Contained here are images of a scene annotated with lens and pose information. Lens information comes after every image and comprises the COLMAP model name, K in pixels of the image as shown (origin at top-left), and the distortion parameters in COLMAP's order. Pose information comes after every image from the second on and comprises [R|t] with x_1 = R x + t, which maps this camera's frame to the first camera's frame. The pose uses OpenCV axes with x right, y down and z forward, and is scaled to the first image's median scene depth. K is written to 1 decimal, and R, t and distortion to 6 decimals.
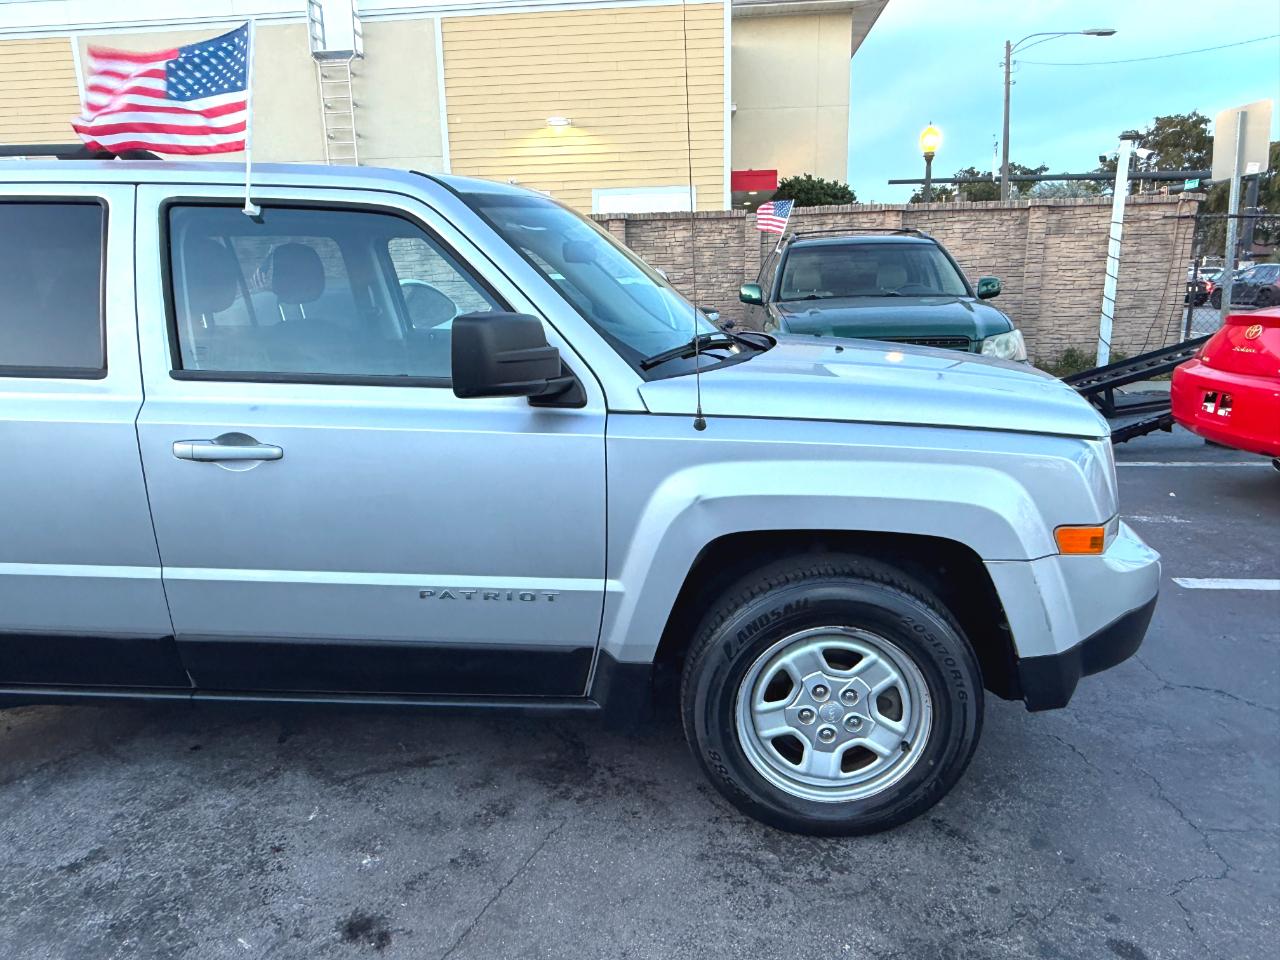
lens RADIAL K [[874.9, 0, 612.5], [0, 874.9, 498.8], [0, 0, 1]] dist [0.000236, 0.001470]
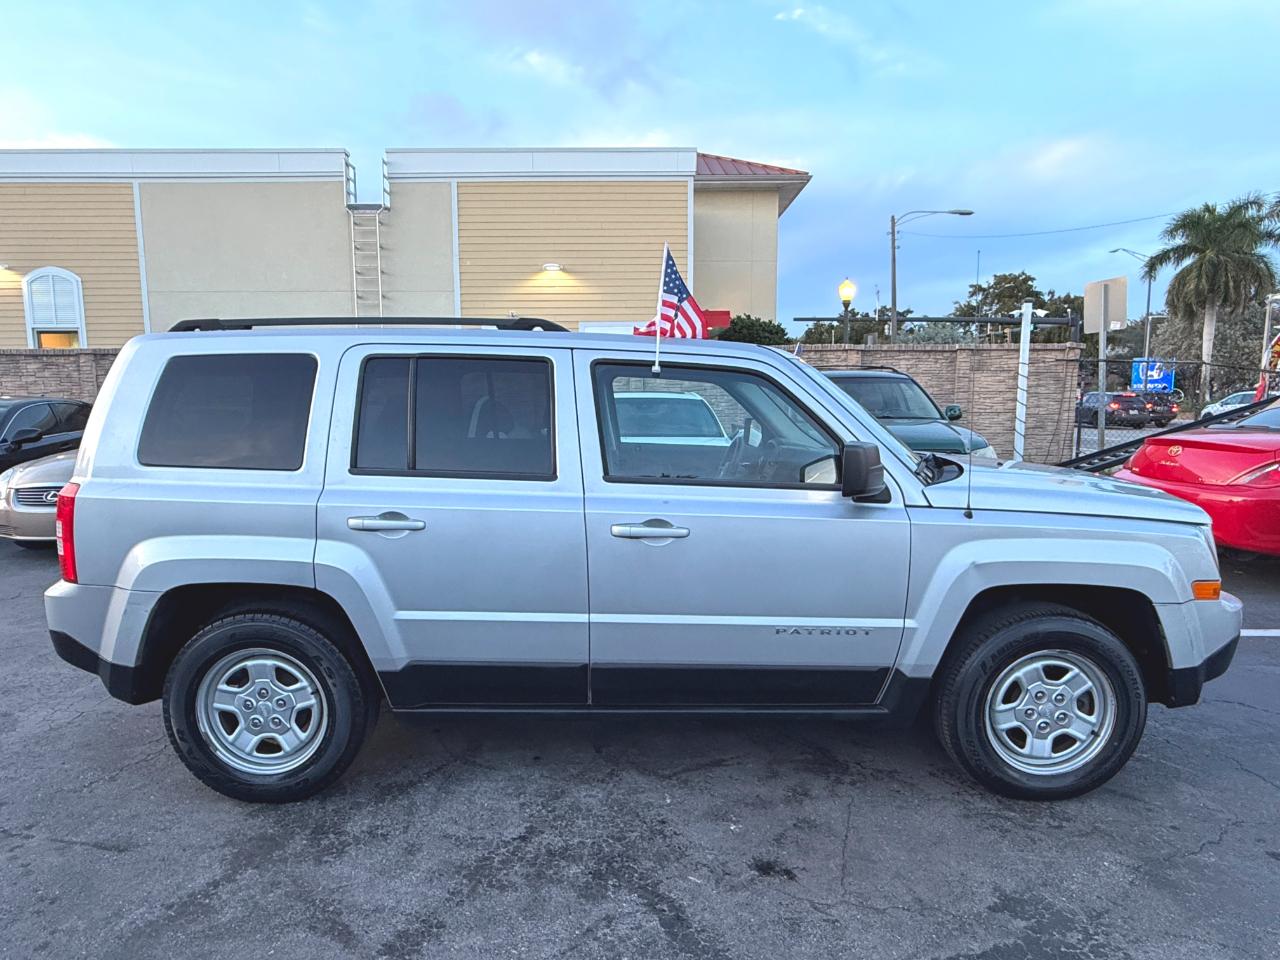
lens RADIAL K [[765.7, 0, 621.0], [0, 765.7, 494.0], [0, 0, 1]] dist [0.003368, -0.000668]
pose [[0.995693, 0.007650, 0.092396, -0.568855], [0.002871, 0.993568, -0.113196, 0.025647], [-0.092667, 0.112974, 0.989267, -0.242044]]
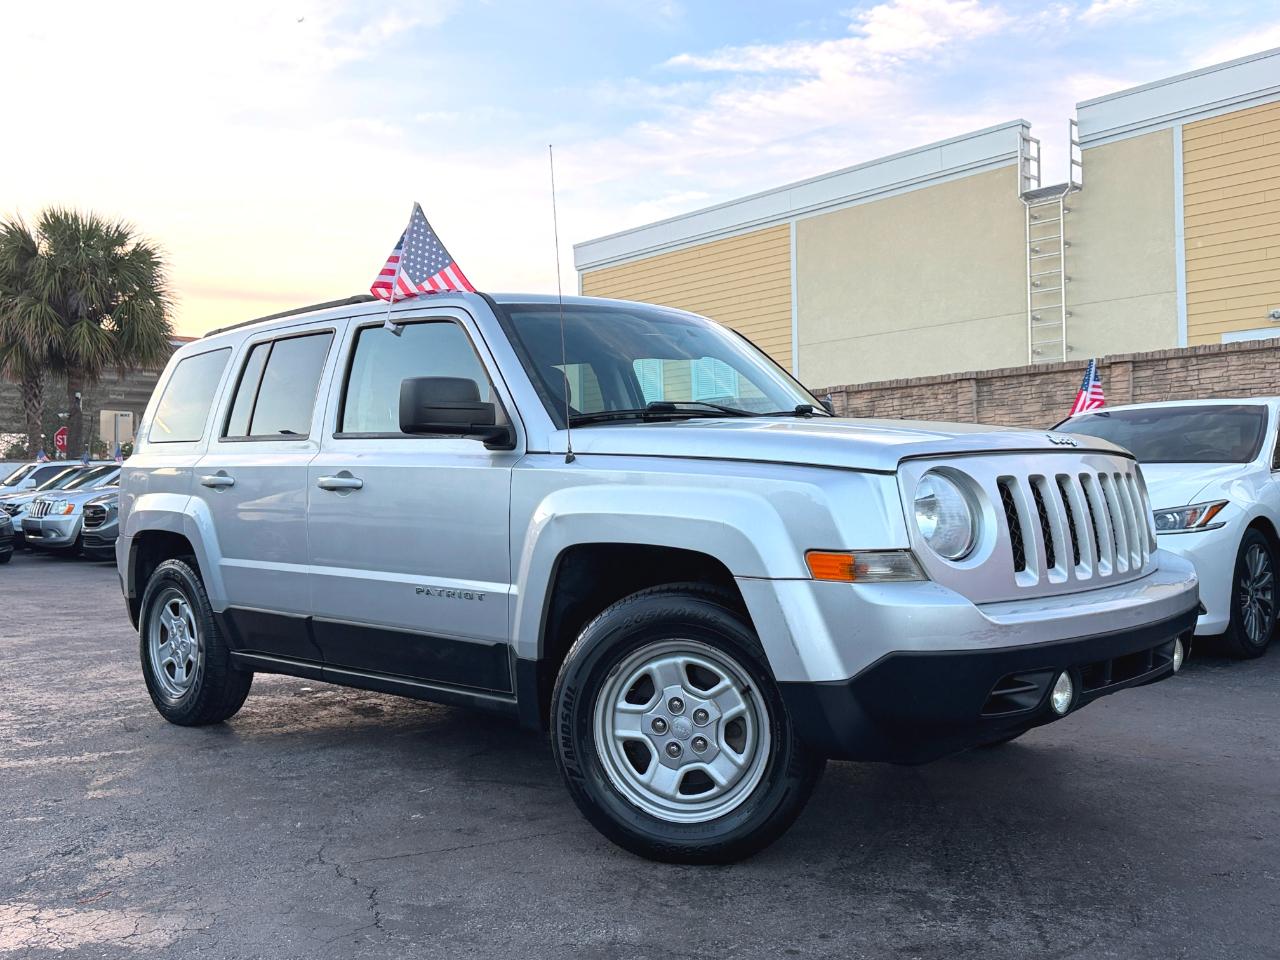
lens RADIAL K [[1105.2, 0, 643.2], [0, 1105.2, 517.1], [0, 0, 1]] dist [0.084998, -0.084883]
pose [[0.779356, 0.016402, -0.626367, 1.051940], [-0.137009, 0.979927, -0.144813, 0.187994], [0.611419, 0.198679, 0.765959, -0.101635]]
